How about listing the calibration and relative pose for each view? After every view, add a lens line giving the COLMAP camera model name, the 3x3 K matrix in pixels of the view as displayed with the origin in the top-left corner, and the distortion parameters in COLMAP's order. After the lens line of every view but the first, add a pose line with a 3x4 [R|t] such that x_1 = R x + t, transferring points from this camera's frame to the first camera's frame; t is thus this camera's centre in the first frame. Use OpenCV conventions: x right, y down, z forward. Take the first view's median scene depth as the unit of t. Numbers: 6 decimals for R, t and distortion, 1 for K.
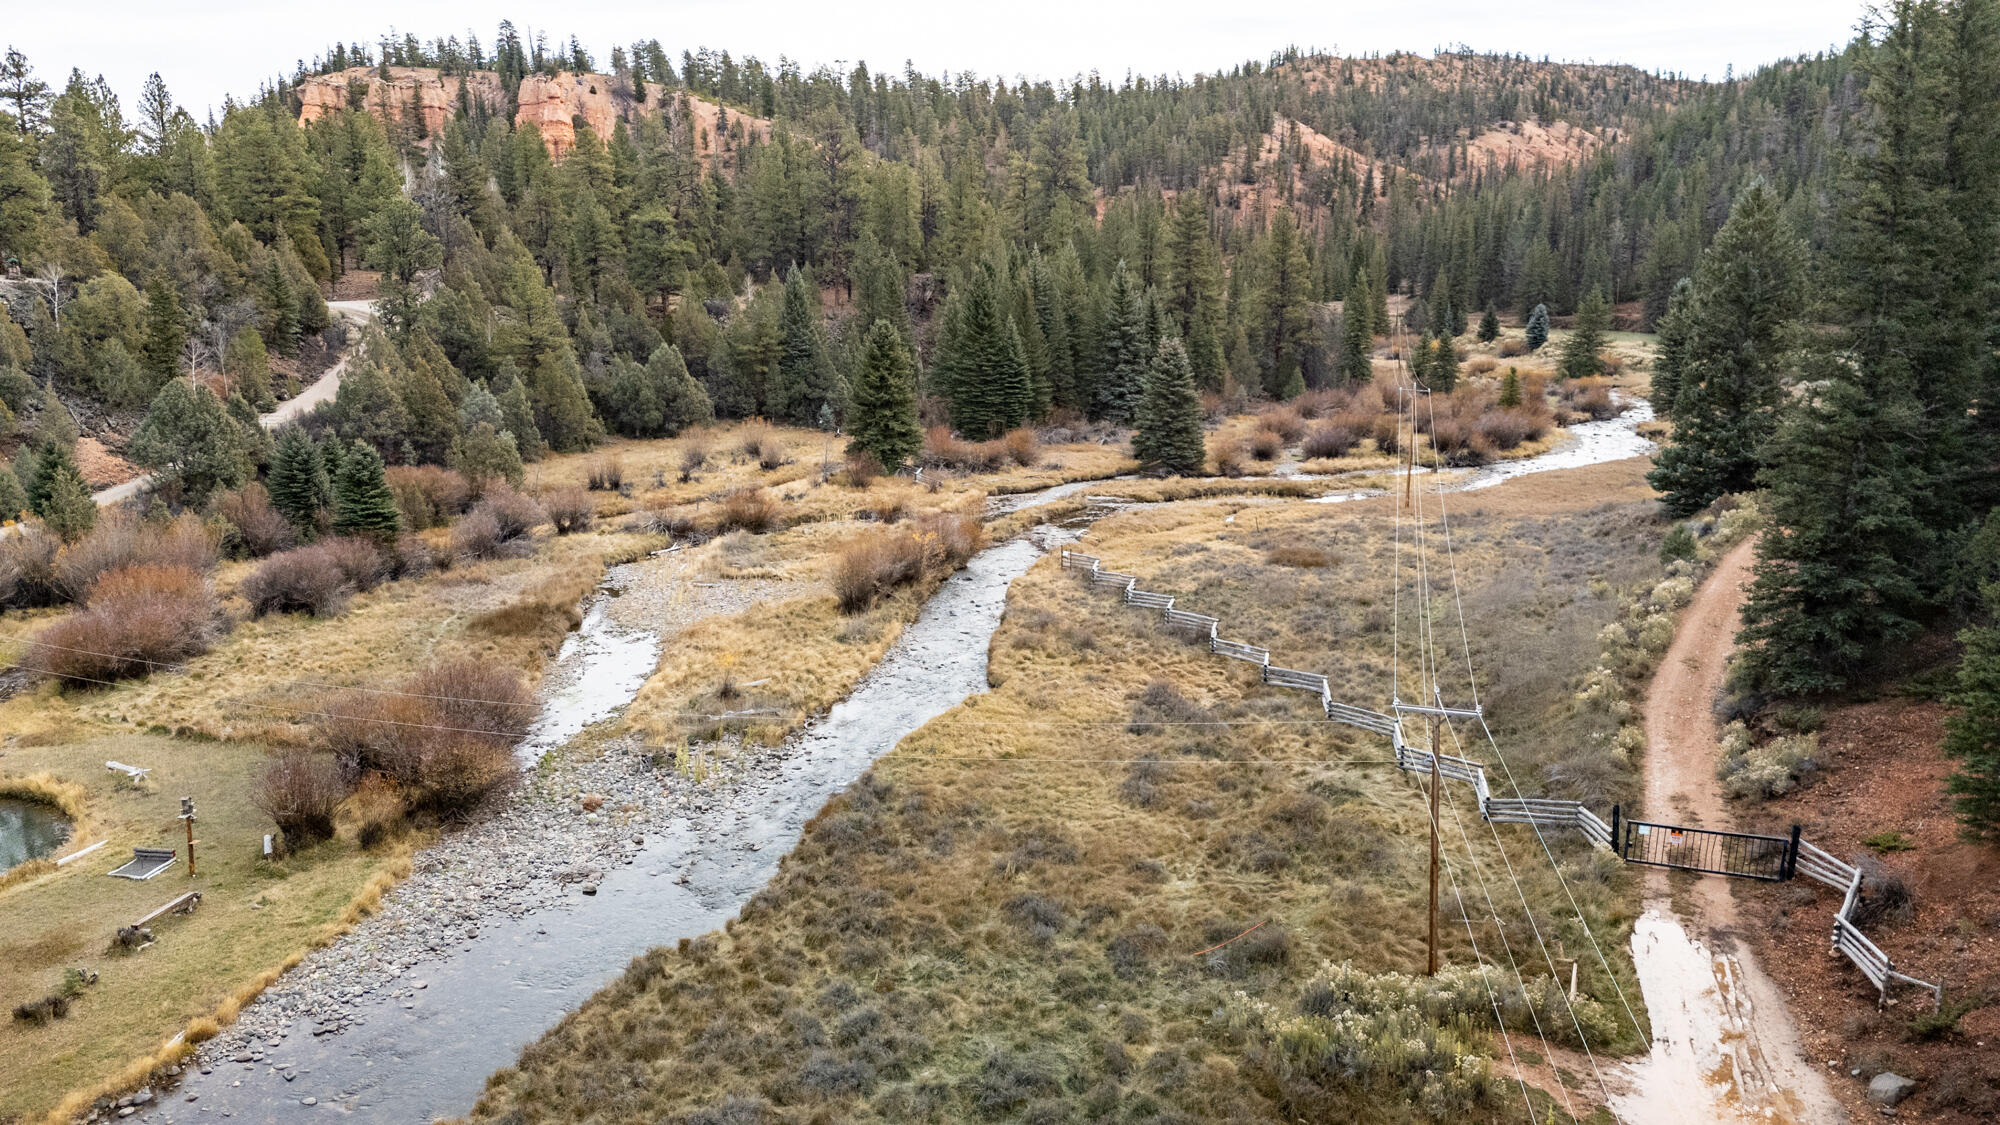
lens RADIAL K [[1465.8, 0, 1011.9], [0, 1465.8, 552.3], [0, 0, 1]] dist [0.078728, -0.069796]
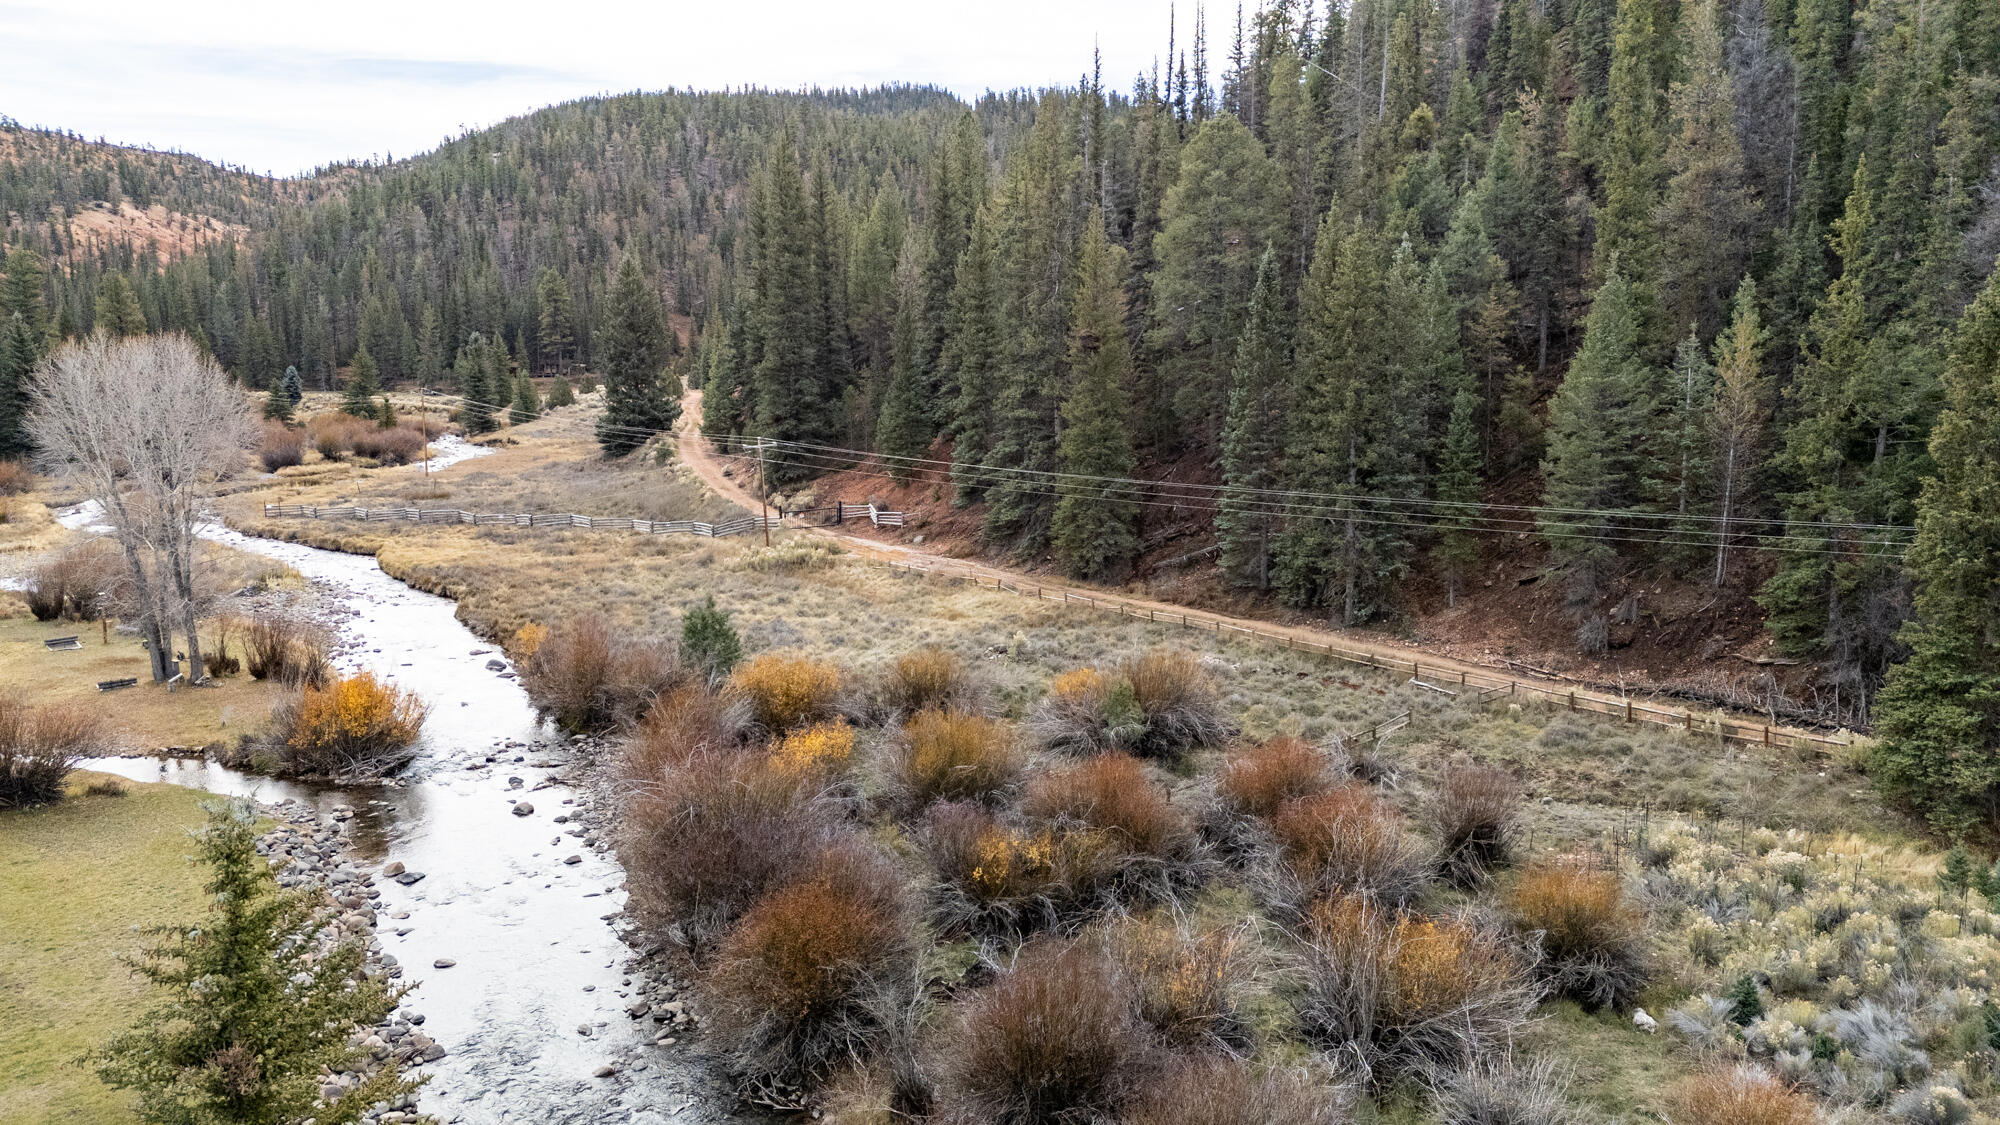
lens RADIAL K [[1465.8, 0, 1009.9], [0, 1465.8, 554.4], [0, 0, 1]] dist [0.078728, -0.069796]
pose [[0.622250, -0.127442, 0.772375, -0.172024], [0.172258, 0.984767, 0.023710, 0.037033], [-0.763631, 0.118294, 0.634724, -0.111295]]
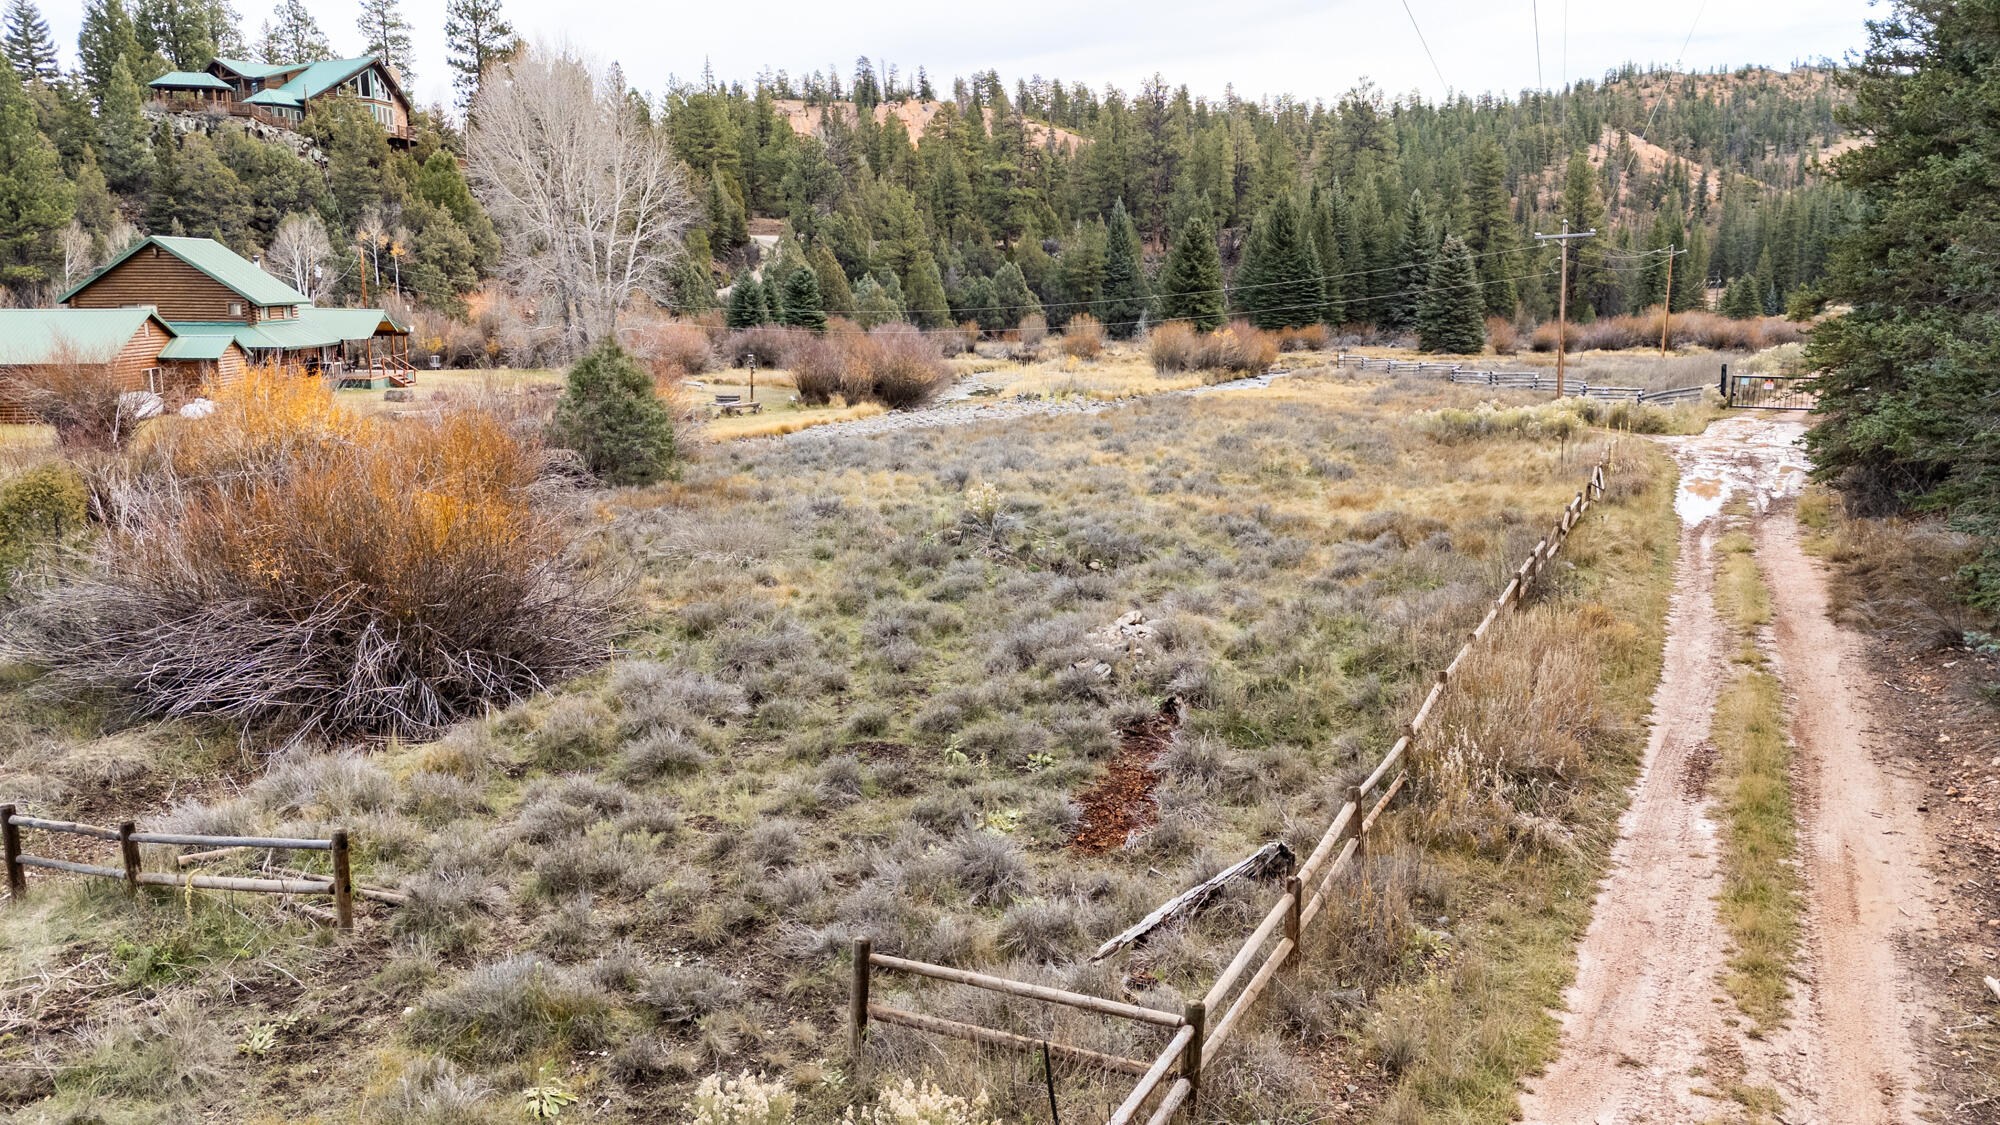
lens RADIAL K [[1465.8, 0, 1011.4], [0, 1465.8, 561.5], [0, 0, 1]] dist [0.078728, -0.069796]
pose [[0.978615, 0.037728, -0.202209, 0.006365], [-0.043182, 0.998811, -0.022624, 0.059710], [0.201115, 0.030872, 0.979081, -0.068947]]
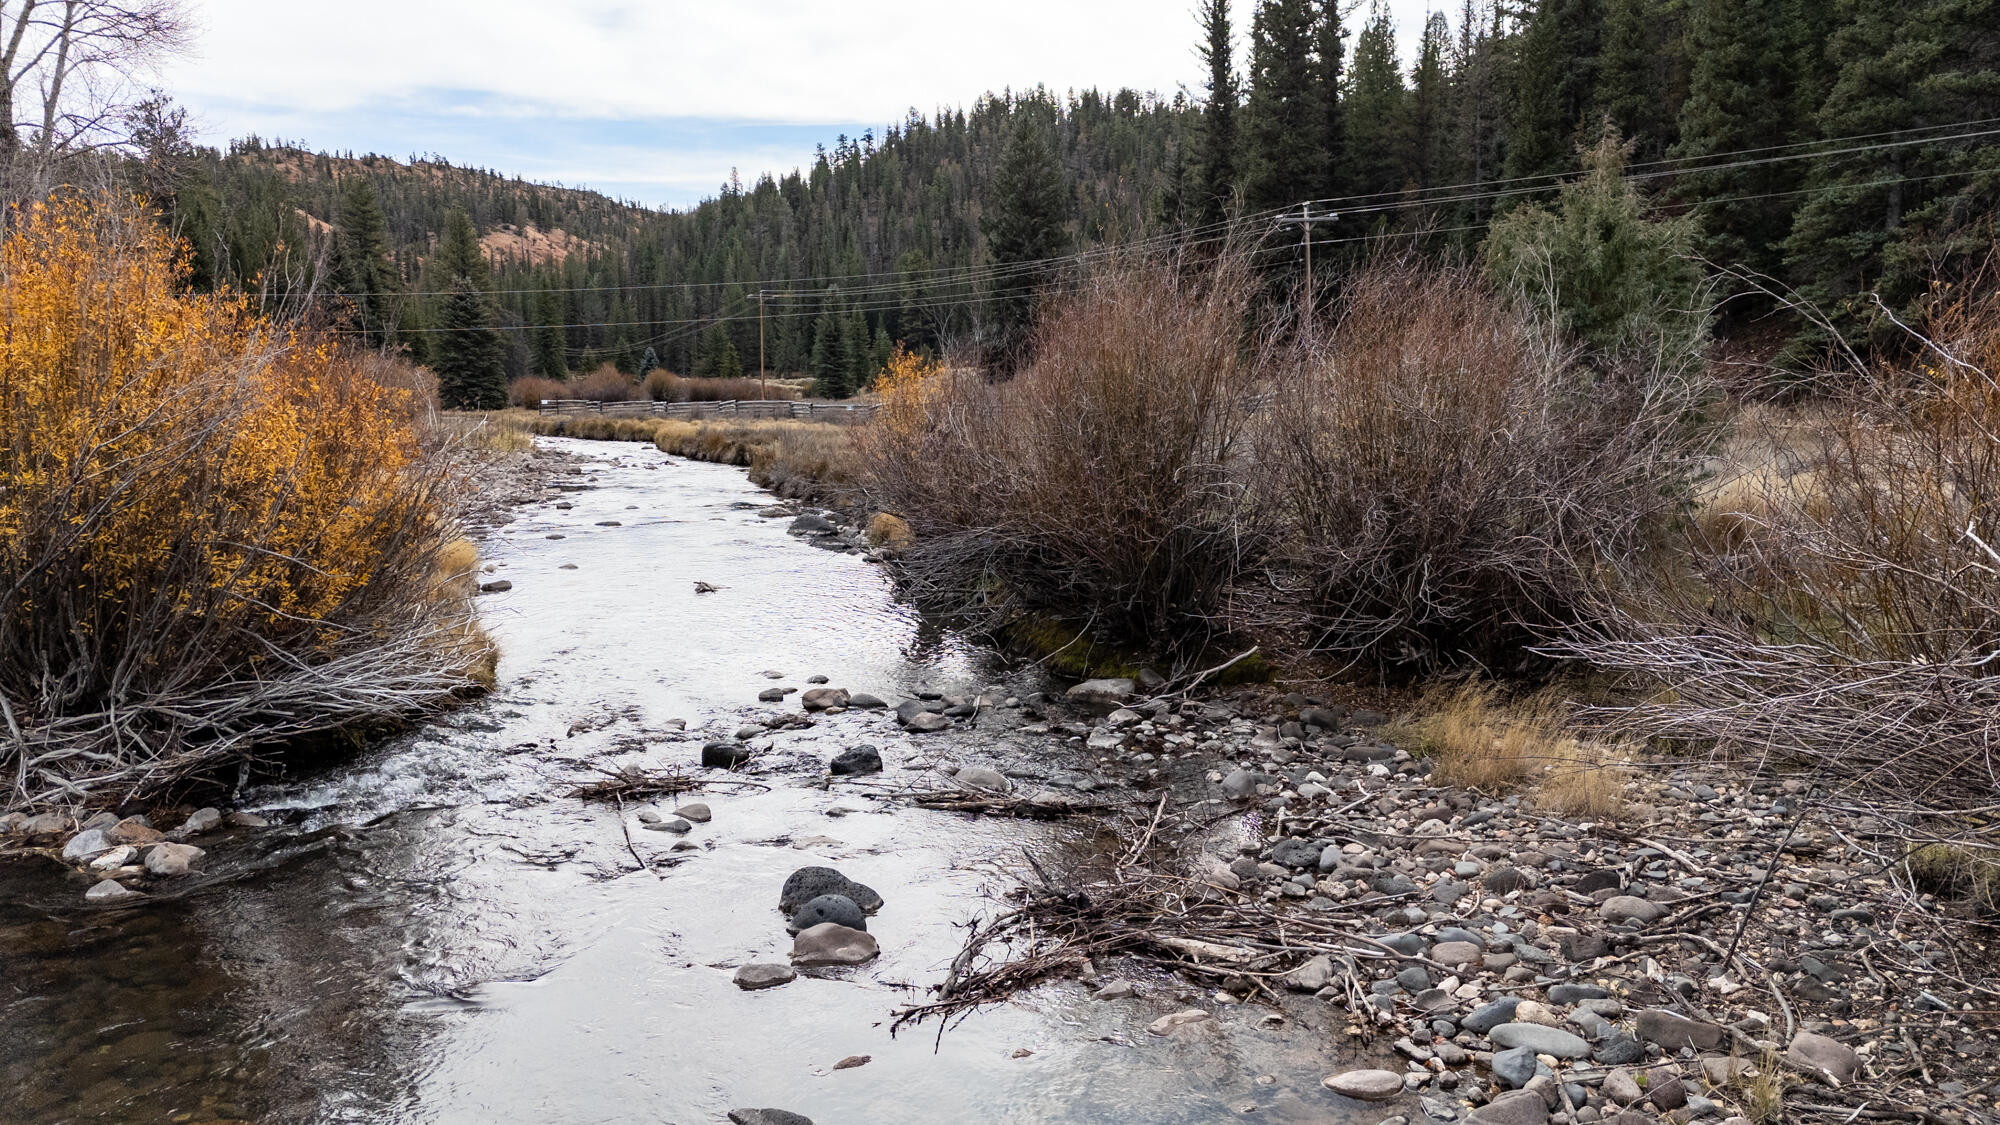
lens RADIAL K [[1465.8, 0, 1004.6], [0, 1465.8, 554.3], [0, 0, 1]] dist [0.078728, -0.069796]
pose [[0.784770, -0.080347, 0.614558, -0.094626], [0.134156, 0.990075, -0.041871, 0.052021], [-0.605094, 0.115305, 0.787760, 0.016348]]
